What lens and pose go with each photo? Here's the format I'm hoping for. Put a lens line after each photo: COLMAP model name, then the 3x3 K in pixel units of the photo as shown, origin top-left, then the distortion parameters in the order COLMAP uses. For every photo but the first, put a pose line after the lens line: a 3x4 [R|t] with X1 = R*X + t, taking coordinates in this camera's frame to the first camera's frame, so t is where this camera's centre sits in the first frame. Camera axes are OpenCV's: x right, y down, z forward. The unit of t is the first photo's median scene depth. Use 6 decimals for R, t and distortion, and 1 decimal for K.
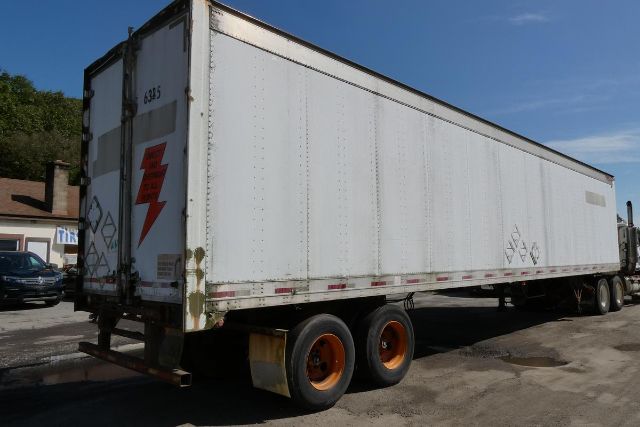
lens RADIAL K [[477.9, 0, 320.0], [0, 477.9, 213.5], [0, 0, 1]] dist [0.004556, 0.000471]
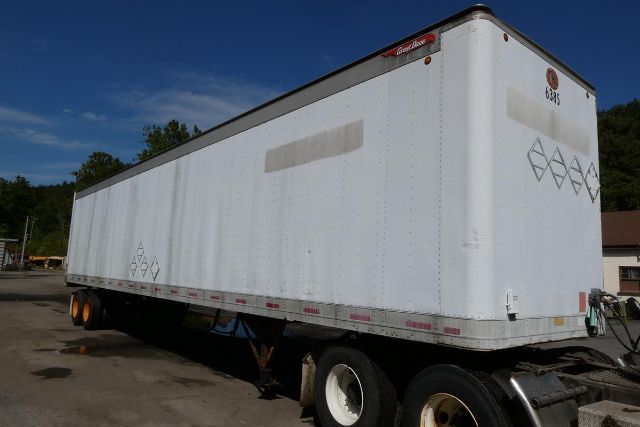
lens RADIAL K [[458.4, 0, 320.0], [0, 458.4, 213.5], [0, 0, 1]] dist [0.013912, 0.000885]
pose [[-0.081412, -0.149698, -0.985374, 1.213490], [0.025123, 0.988034, -0.152178, 0.111989], [0.996364, -0.037145, -0.076677, 1.284162]]
